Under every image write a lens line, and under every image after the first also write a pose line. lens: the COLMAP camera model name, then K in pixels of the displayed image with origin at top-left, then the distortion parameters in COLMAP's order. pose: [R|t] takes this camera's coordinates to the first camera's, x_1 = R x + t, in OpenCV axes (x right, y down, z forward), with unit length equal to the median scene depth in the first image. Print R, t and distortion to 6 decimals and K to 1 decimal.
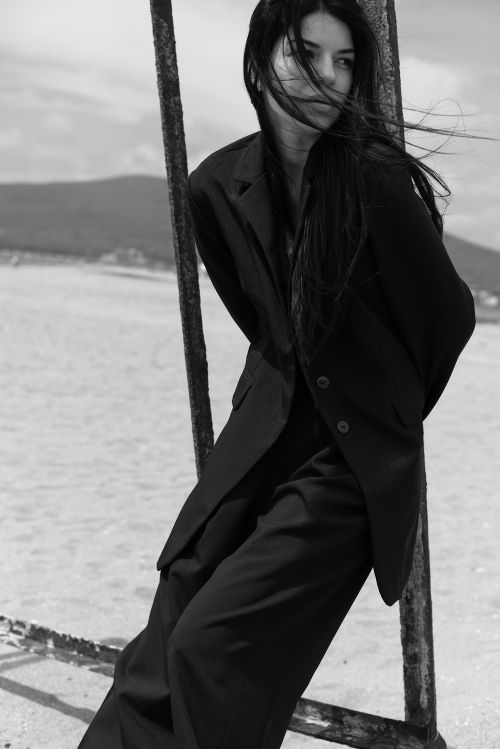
lens RADIAL K [[1090.6, 0, 252.5], [0, 1090.6, 374.7], [0, 0, 1]] dist [-0.057732, 0.000000]
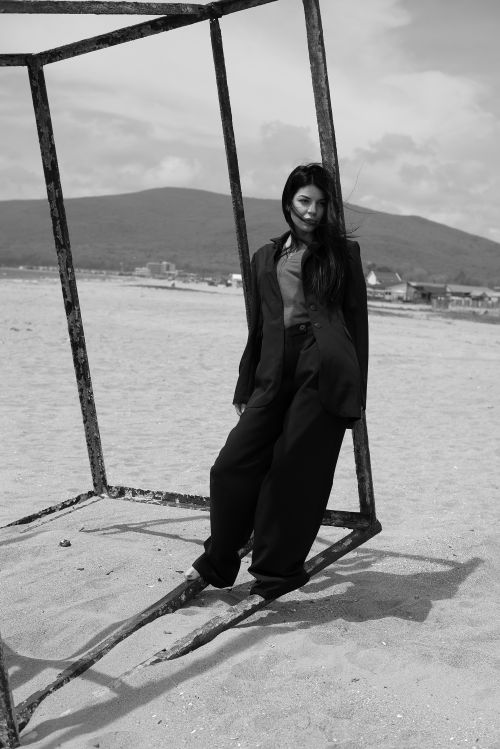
lens RADIAL K [[1090.6, 0, 248.6], [0, 1090.6, 373.9], [0, 0, 1]] dist [-0.057732, 0.000000]
pose [[0.999012, -0.027816, -0.034670, 0.002250], [0.027535, 0.999584, -0.008560, 0.022687], [0.034893, 0.007597, 0.999362, -0.381515]]
